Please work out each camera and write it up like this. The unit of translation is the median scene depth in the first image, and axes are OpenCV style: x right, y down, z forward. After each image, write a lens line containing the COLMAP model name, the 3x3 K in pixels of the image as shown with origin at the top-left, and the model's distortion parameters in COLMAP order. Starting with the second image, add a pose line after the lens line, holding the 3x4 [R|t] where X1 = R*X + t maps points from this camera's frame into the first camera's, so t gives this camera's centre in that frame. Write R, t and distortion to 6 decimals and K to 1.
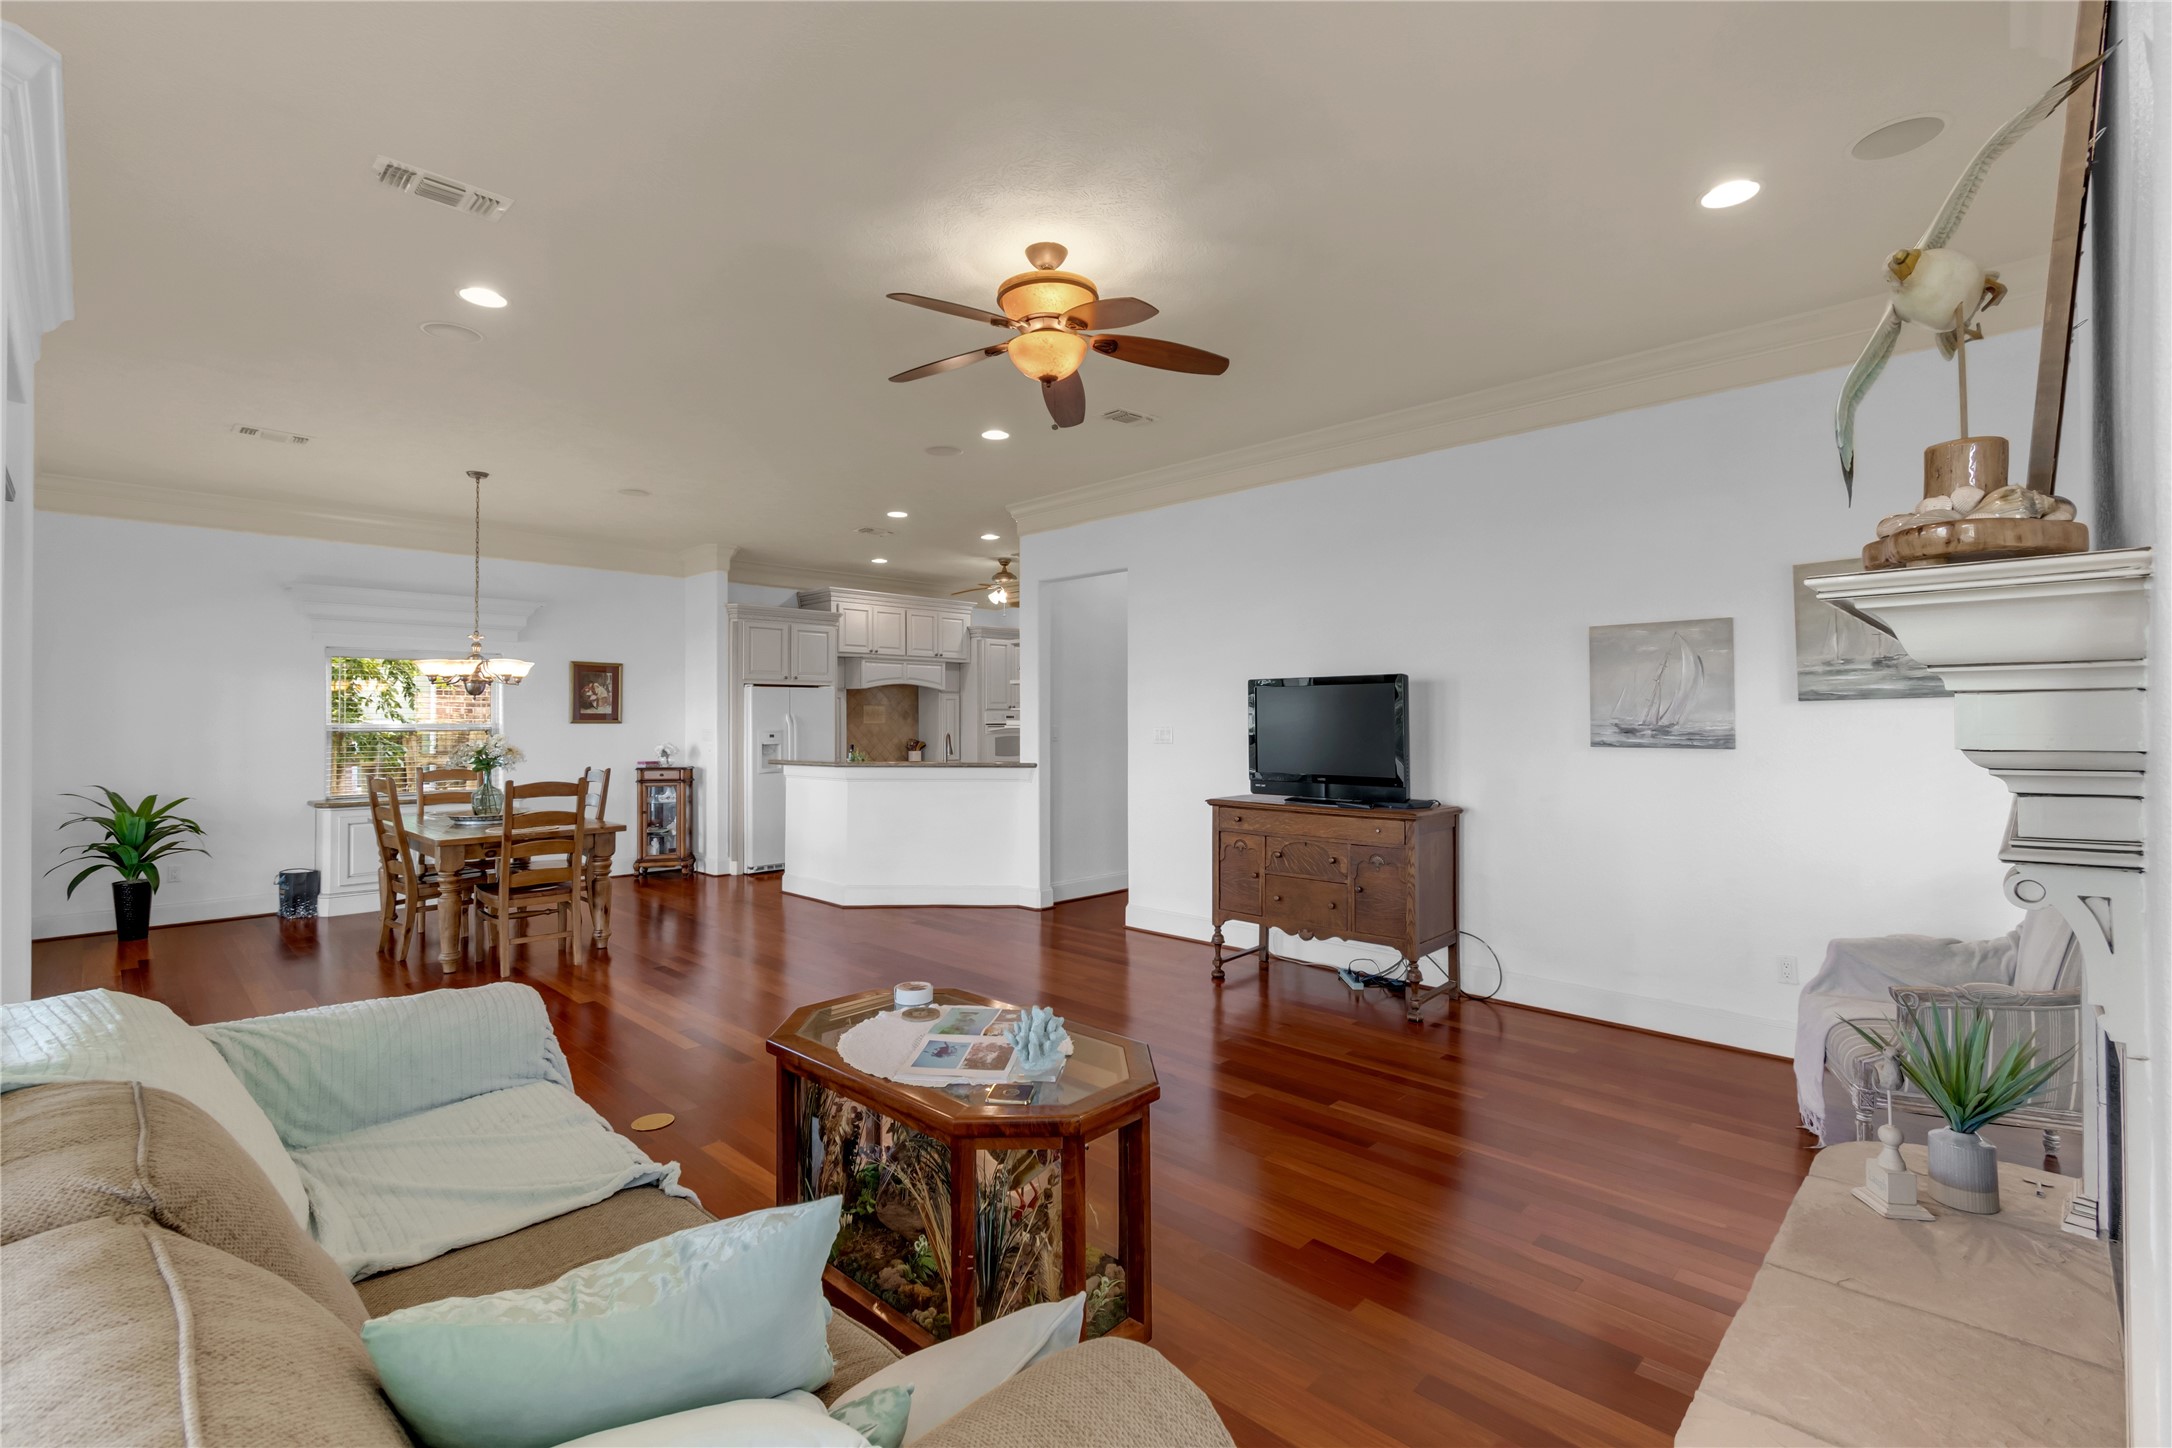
lens RADIAL K [[971.6, 0, 1078.7], [0, 971.6, 709.2], [0, 0, 1]] dist [0.003470, -0.001288]
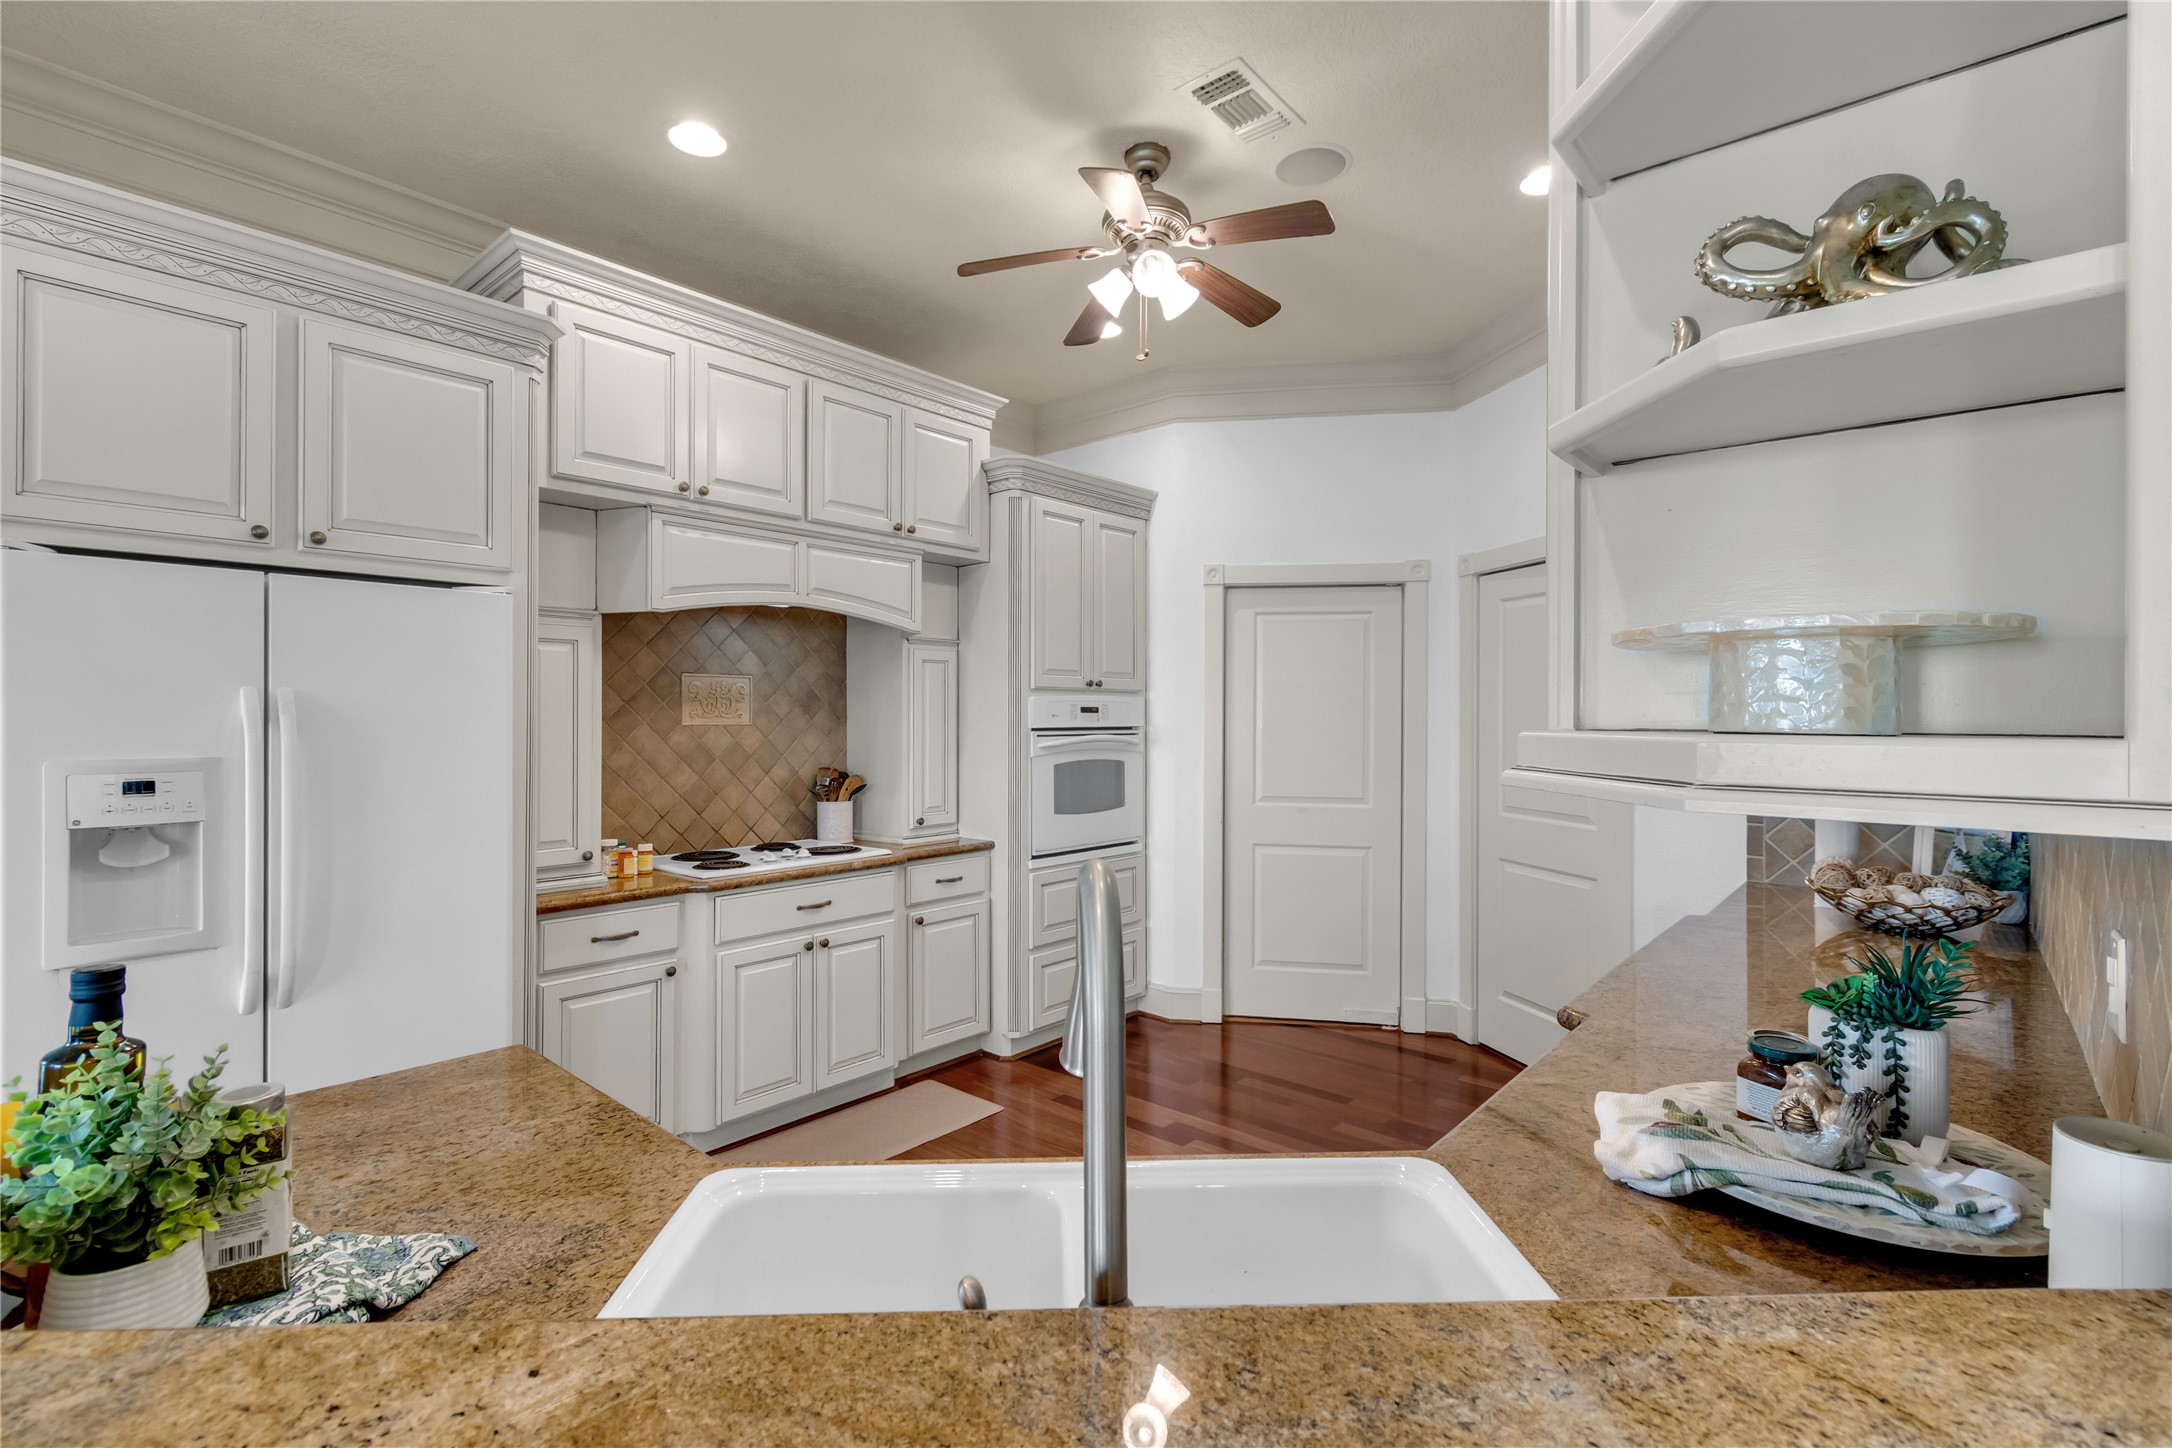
lens RADIAL K [[971.6, 0, 1075.2], [0, 971.6, 713.4], [0, 0, 1]] dist [0.003470, -0.001288]
pose [[0.998631, 0.005680, 0.051996, -0.121019], [-0.006107, 0.999949, 0.008041, 0.008273], [-0.051948, -0.008347, 0.998615, 0.780782]]
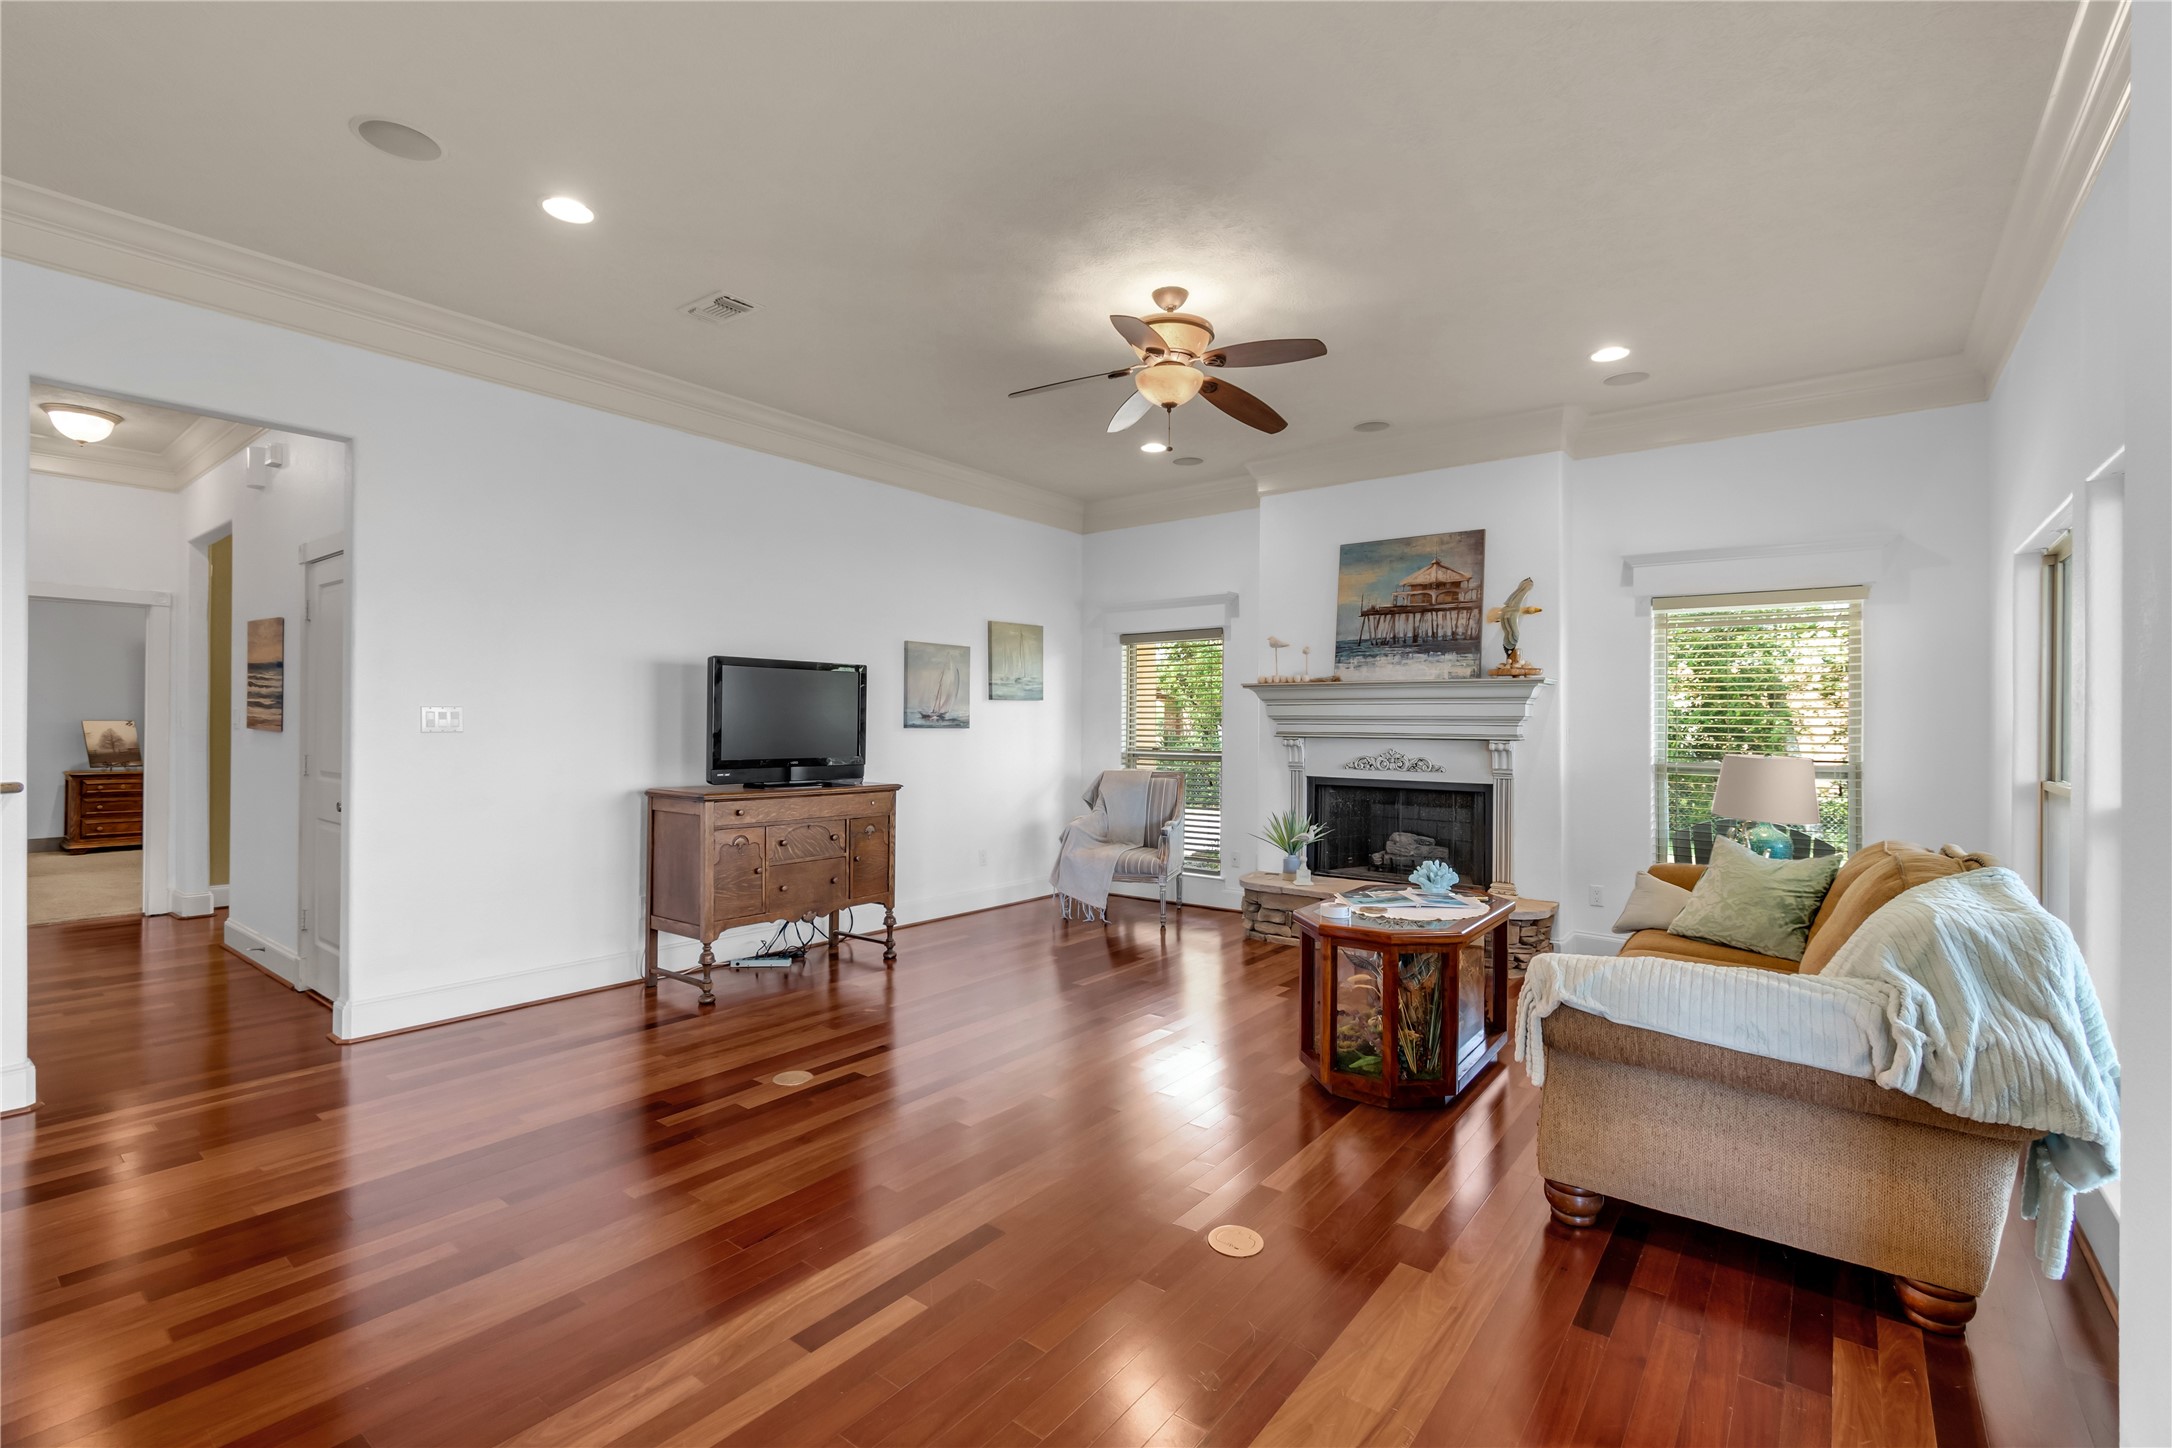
lens RADIAL K [[971.6, 0, 1081.6], [0, 971.6, 724.5], [0, 0, 1]] dist [0.003470, -0.001288]
pose [[-0.120270, 0.006121, 0.992722, -0.433493], [-0.018384, 0.999796, -0.008392, 0.020546], [-0.992571, -0.019260, -0.120133, 0.464928]]
